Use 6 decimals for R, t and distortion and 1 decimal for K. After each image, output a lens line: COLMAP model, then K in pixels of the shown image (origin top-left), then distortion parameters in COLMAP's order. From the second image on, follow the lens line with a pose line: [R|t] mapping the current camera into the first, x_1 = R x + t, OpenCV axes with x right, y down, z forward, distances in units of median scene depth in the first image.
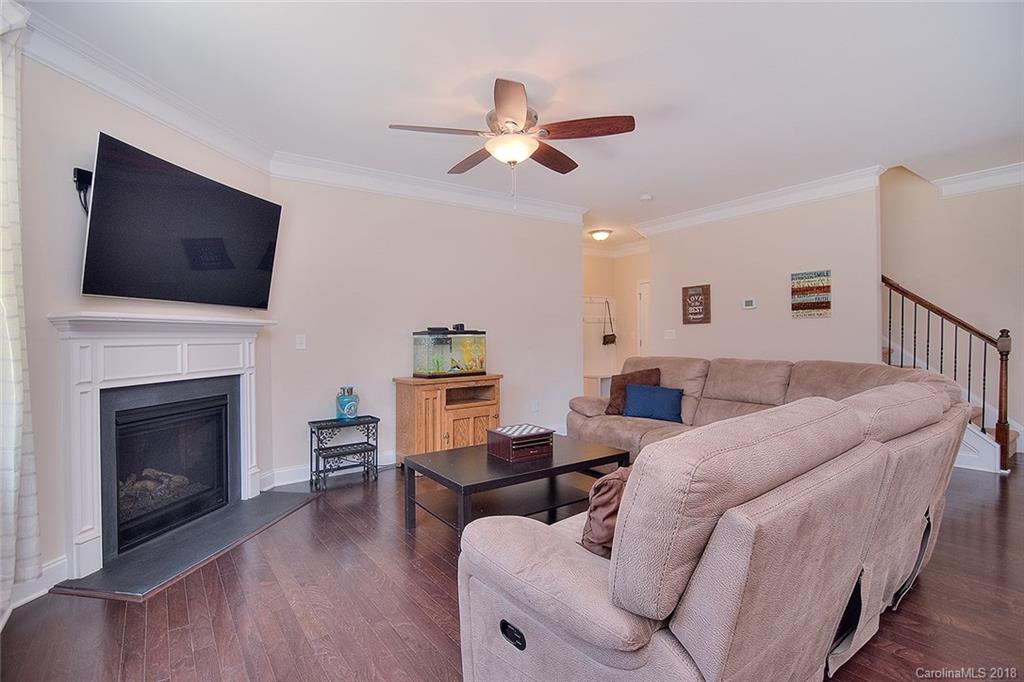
lens RADIAL K [[499.8, 0, 511.9], [0, 499.8, 343.8], [0, 0, 1]] dist [-0.003605, -0.001462]
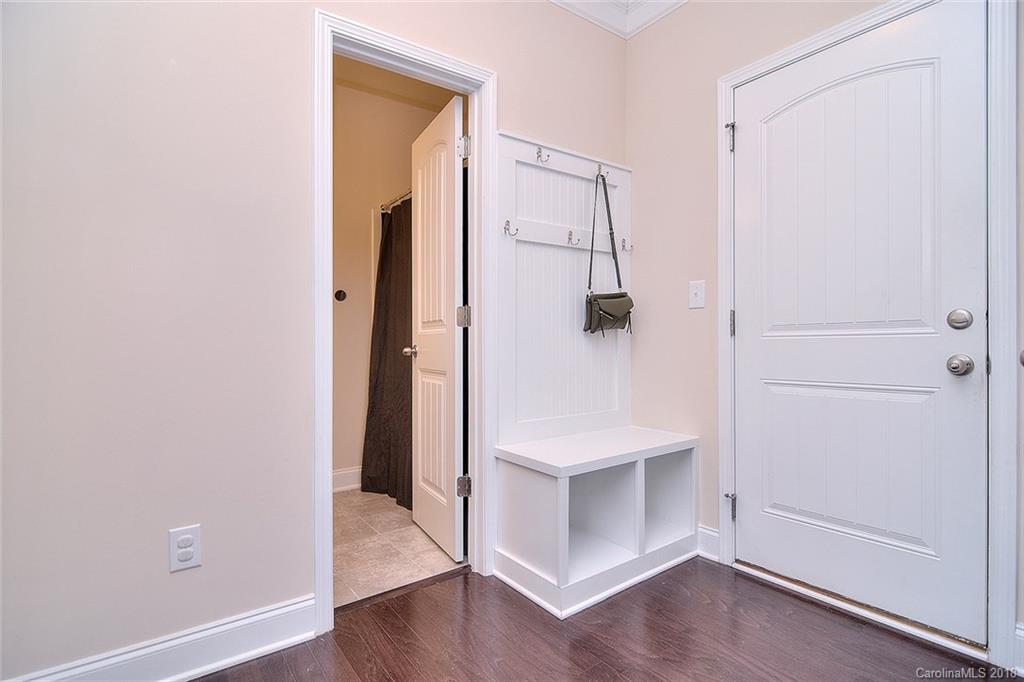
lens RADIAL K [[499.8, 0, 503.2], [0, 499.8, 347.5], [0, 0, 1]] dist [-0.003605, -0.001462]
pose [[0.999995, 0.002313, -0.002230, 0.174411], [-0.002319, 0.999994, -0.002518, 0.014789], [0.002224, 0.002523, 0.999994, 0.918730]]
